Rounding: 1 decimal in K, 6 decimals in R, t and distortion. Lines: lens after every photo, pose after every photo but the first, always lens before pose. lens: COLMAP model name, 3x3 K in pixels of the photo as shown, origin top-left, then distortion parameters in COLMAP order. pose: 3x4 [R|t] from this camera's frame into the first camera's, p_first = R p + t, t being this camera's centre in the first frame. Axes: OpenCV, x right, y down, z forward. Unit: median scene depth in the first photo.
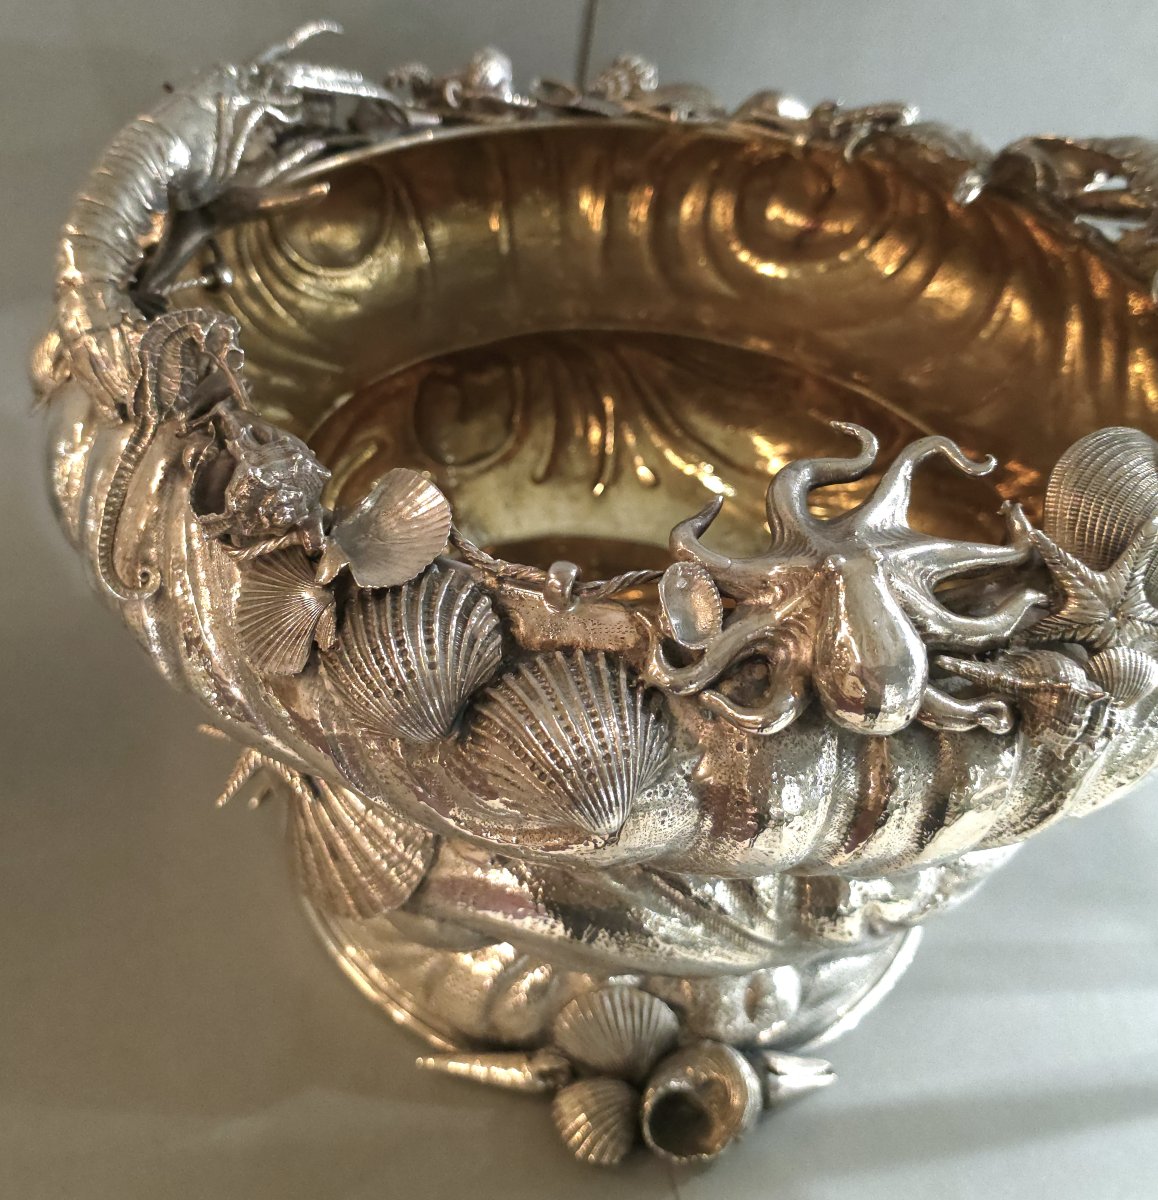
lens RADIAL K [[1055.4, 0, 574.6], [0, 1055.4, 602.9], [0, 0, 1]] dist [0.063874, -0.059249]
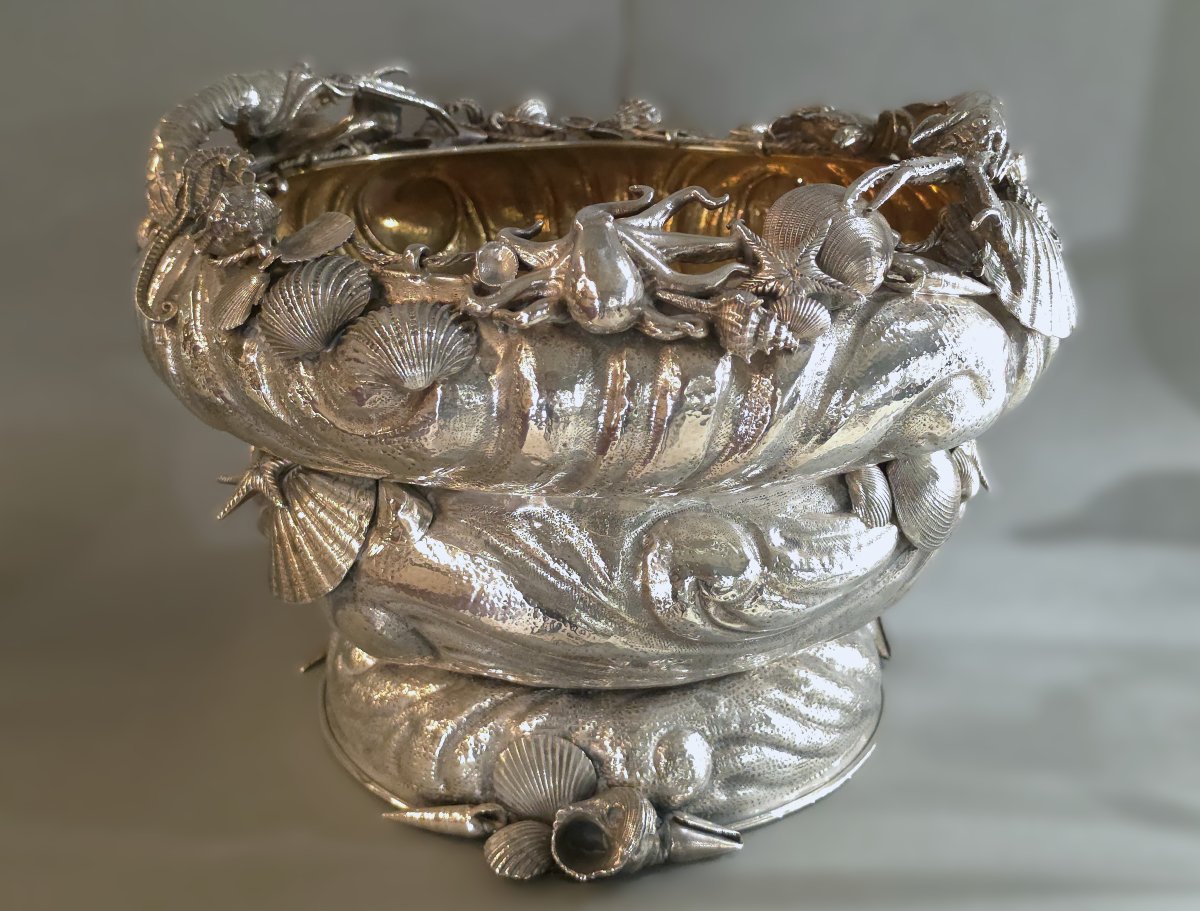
lens RADIAL K [[995.3, 0, 605.5], [0, 995.3, 451.9], [0, 0, 1]] dist [0.051216, -0.005614]
pose [[0.995273, 0.007201, -0.096845, 0.229564], [-0.029192, 0.973310, -0.227630, 0.327704], [0.092621, 0.229381, 0.968920, -0.157151]]
